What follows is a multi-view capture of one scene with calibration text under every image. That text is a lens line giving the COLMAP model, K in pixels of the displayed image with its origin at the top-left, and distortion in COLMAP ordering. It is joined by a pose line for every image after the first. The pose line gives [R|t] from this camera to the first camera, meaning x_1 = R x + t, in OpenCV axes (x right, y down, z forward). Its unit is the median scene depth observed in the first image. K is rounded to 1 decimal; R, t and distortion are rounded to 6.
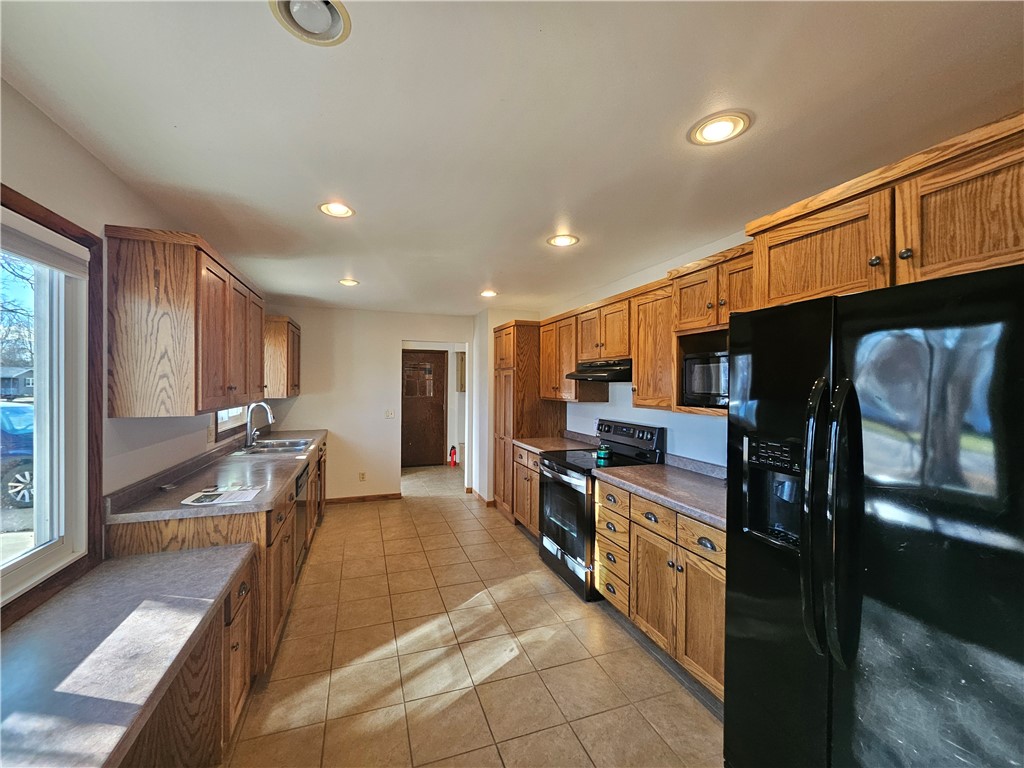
lens RADIAL K [[405.7, 0, 505.8], [0, 405.7, 382.4], [0, 0, 1]] dist [0.007062, -0.002209]
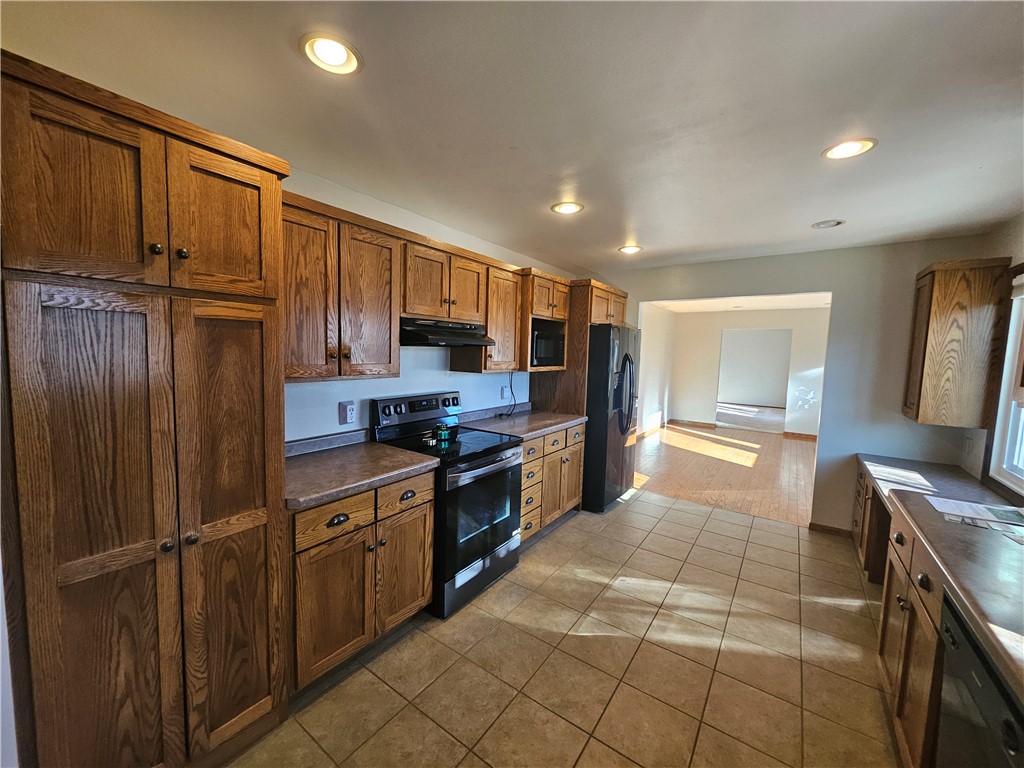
lens RADIAL K [[405.7, 0, 494.4], [0, 405.7, 382.9], [0, 0, 1]] dist [0.007062, -0.002209]
pose [[-0.559525, -0.089103, 0.824010, -0.655502], [-0.031837, 0.995781, 0.086059, -0.005129], [-0.828202, 0.021918, -0.560002, 1.837388]]
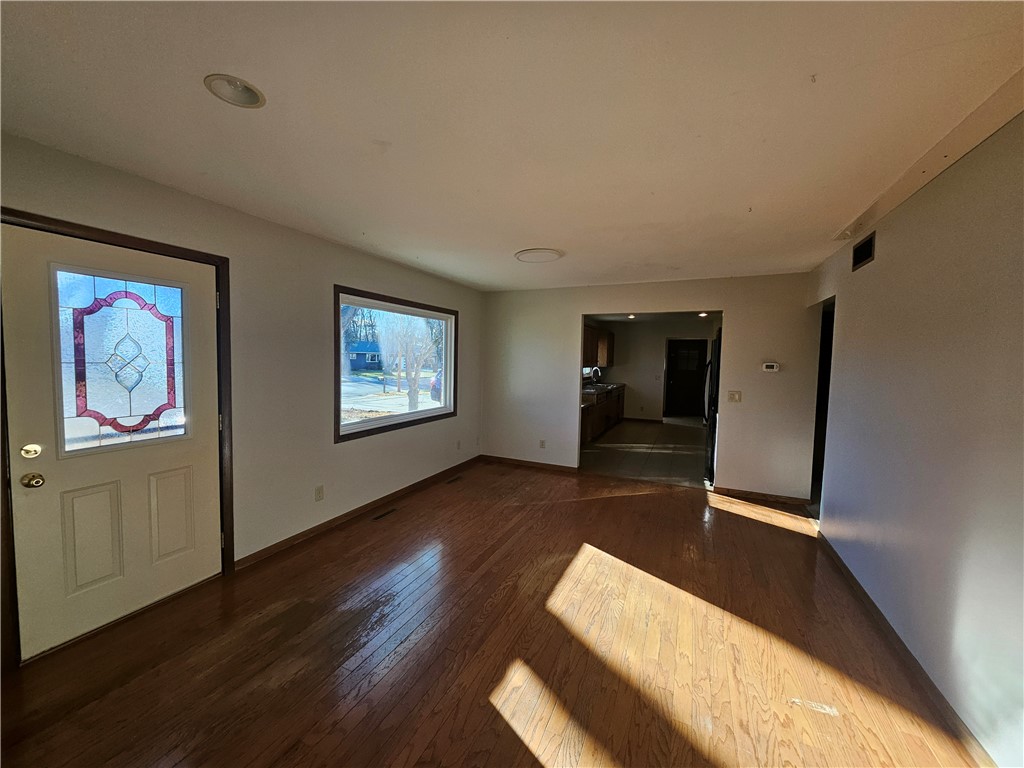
lens RADIAL K [[405.7, 0, 491.1], [0, 405.7, 384.4], [0, 0, 1]] dist [0.007062, -0.002209]
pose [[0.697641, 0.050153, -0.714690, 1.148591], [-0.010128, 0.998138, 0.060158, 0.010473], [0.716376, -0.034730, 0.696849, -1.893418]]
